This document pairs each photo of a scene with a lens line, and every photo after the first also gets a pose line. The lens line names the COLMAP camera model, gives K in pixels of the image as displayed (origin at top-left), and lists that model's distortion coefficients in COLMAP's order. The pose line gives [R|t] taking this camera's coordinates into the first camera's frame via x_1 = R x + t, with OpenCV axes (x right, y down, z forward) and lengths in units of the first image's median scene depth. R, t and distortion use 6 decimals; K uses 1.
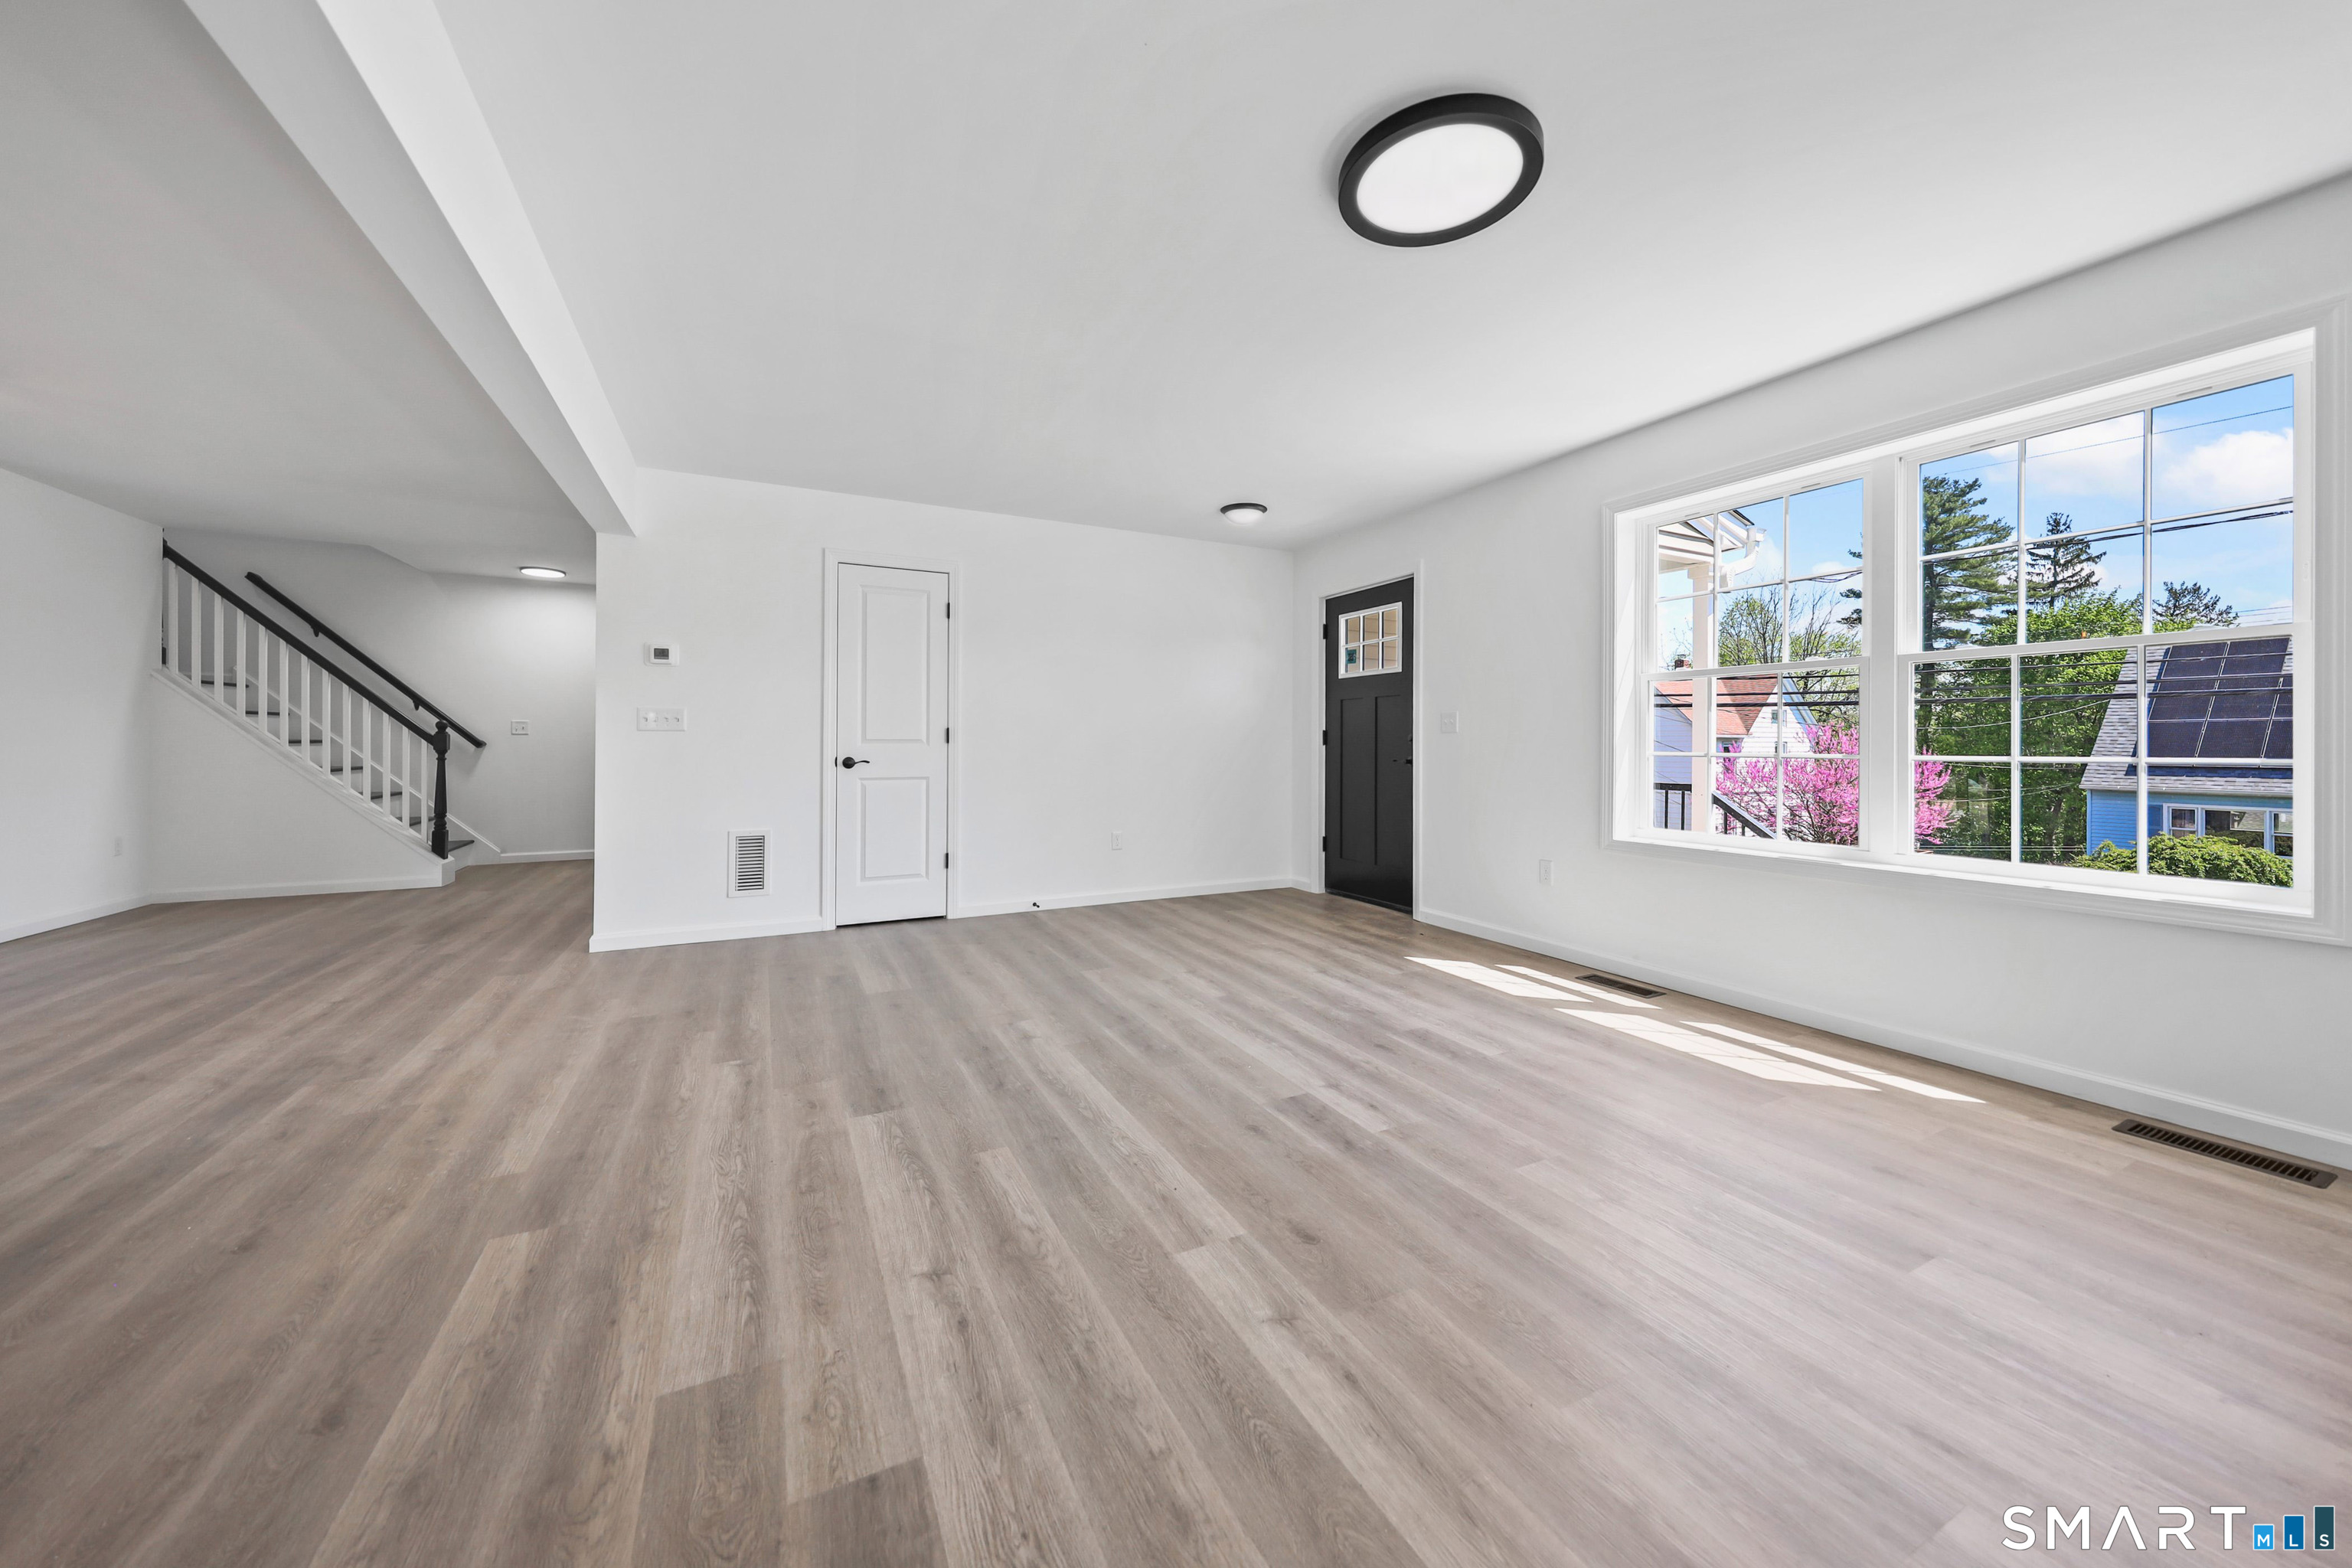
lens RADIAL K [[818.4, 0, 1183.4], [0, 818.4, 740.8], [0, 0, 1]] dist [0.000611, 0.000105]
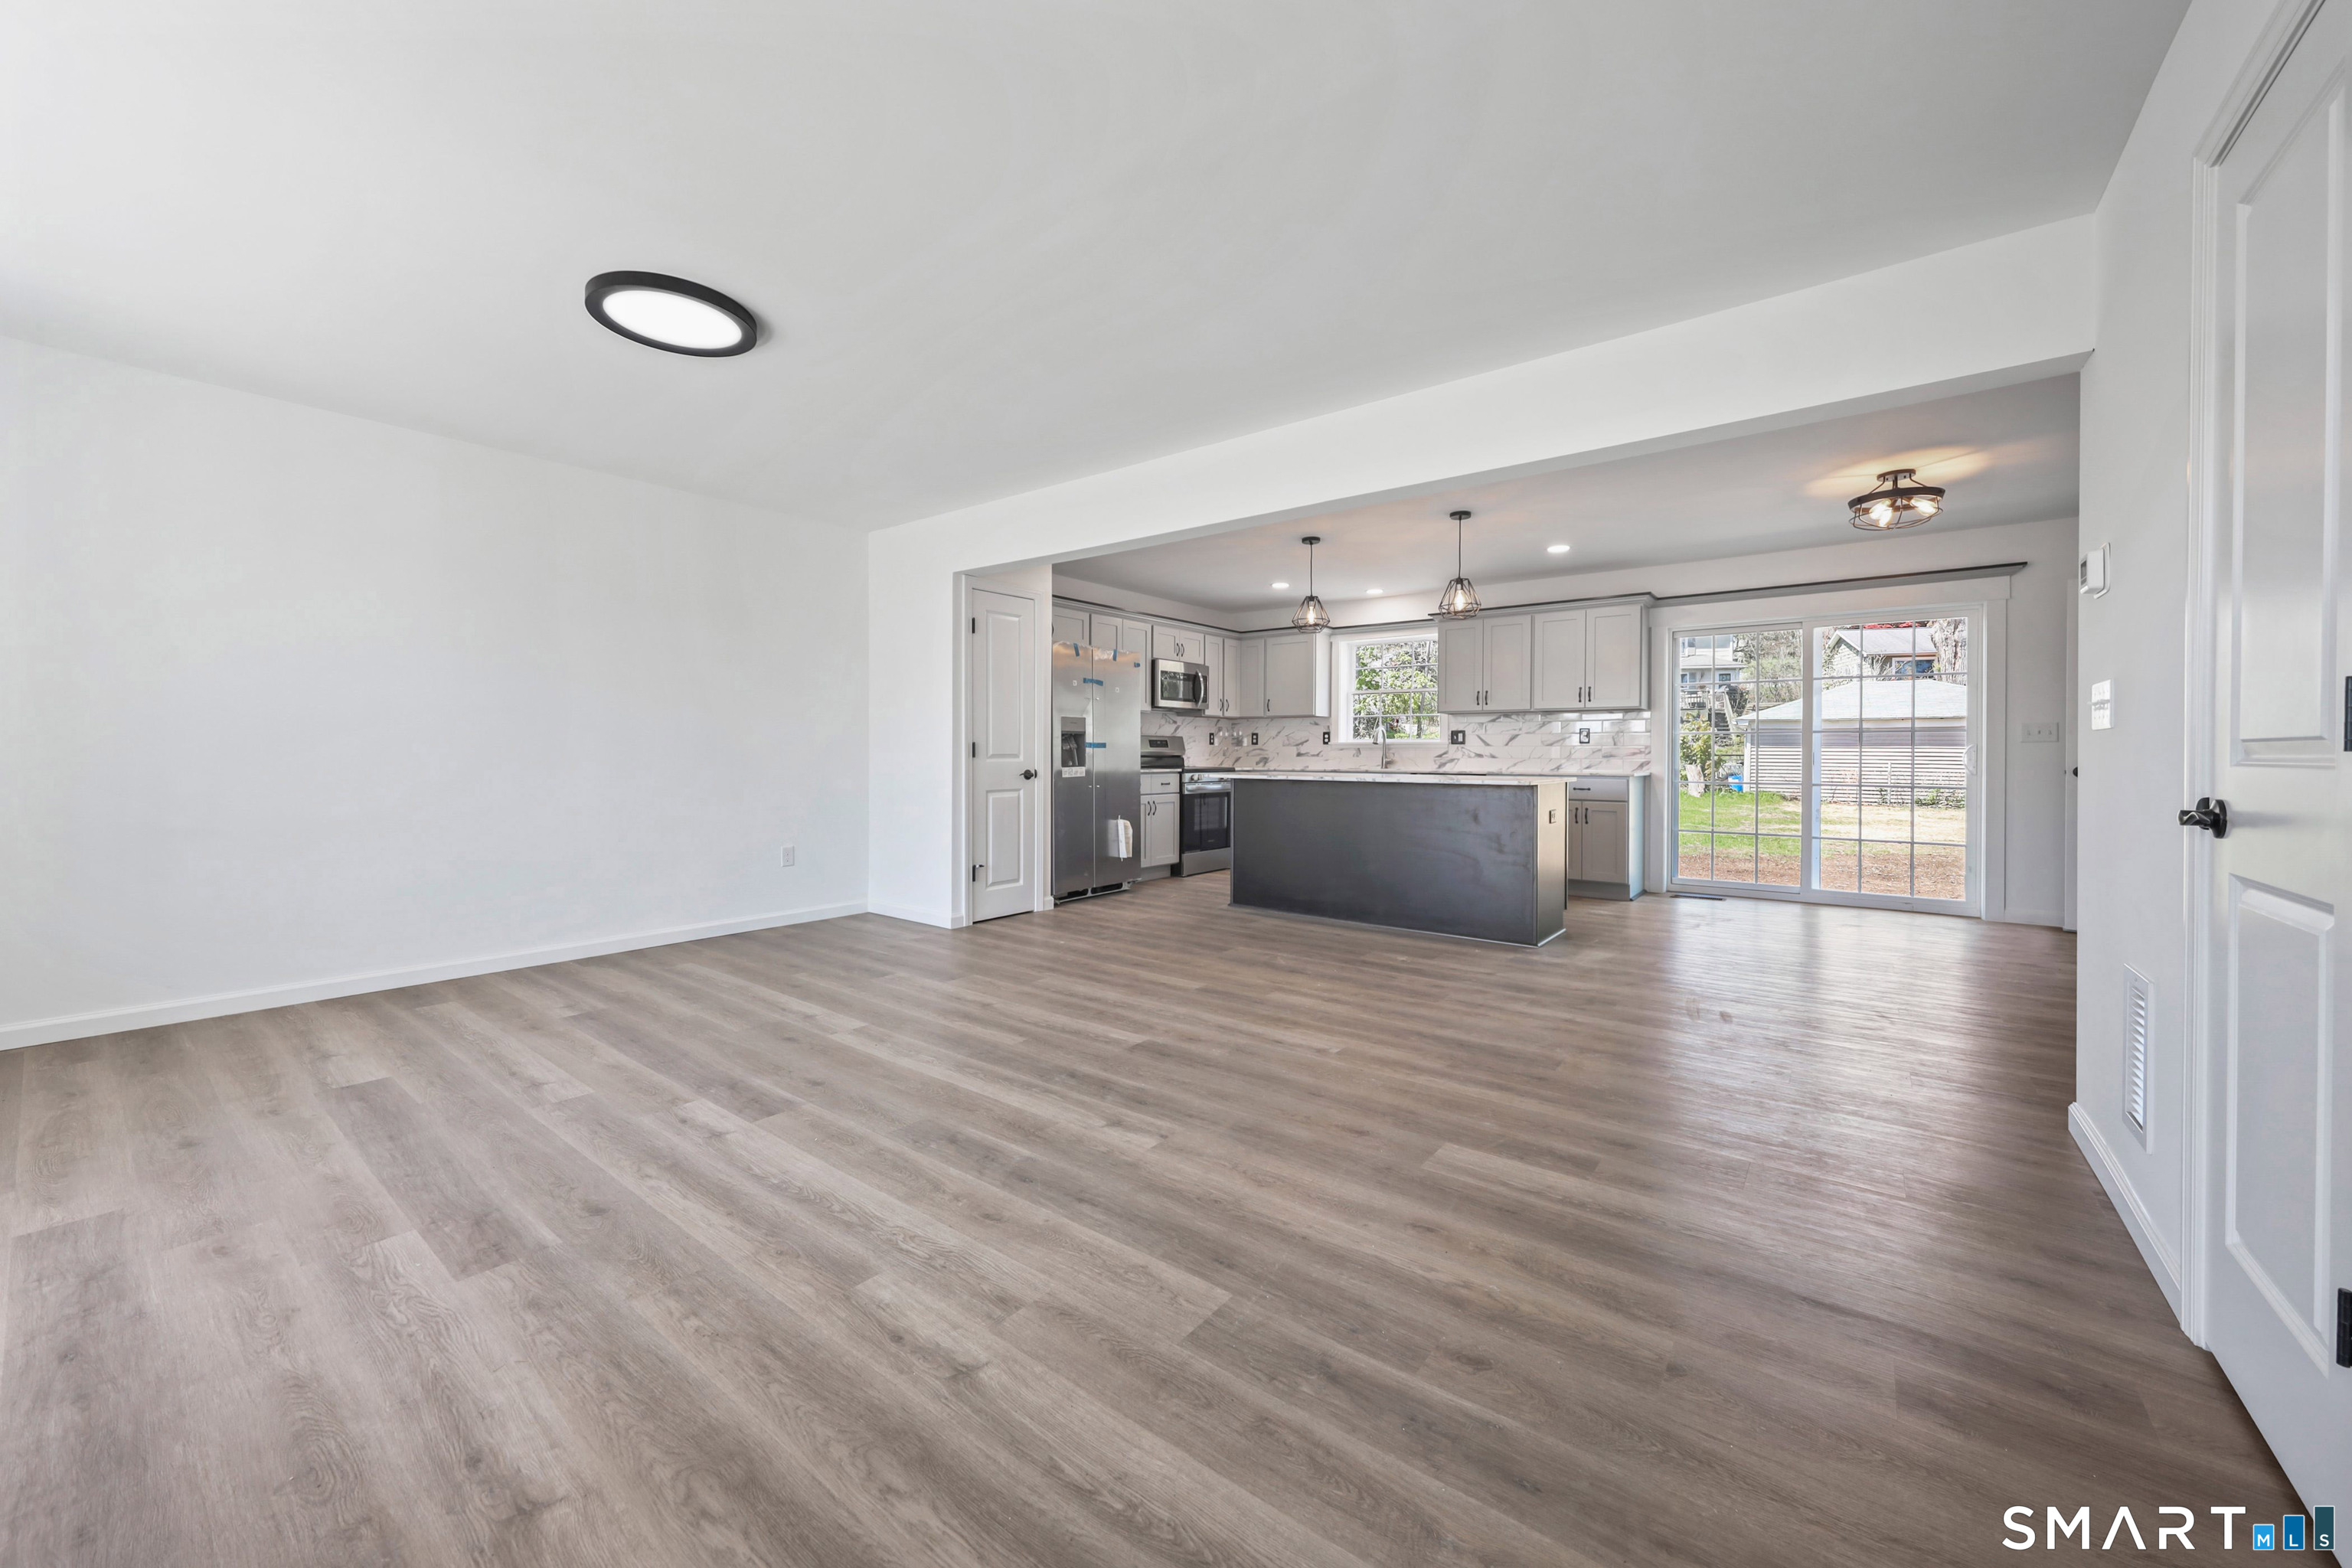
lens RADIAL K [[887.2, 0, 1168.4], [0, 887.2, 759.9], [0, 0, 1]] dist [0.001038, -0.000124]
pose [[-0.910905, -0.001500, -0.412614, 0.126642], [-0.003560, 0.999985, 0.004224, 0.008914], [0.412601, 0.005316, -0.910896, 1.952285]]
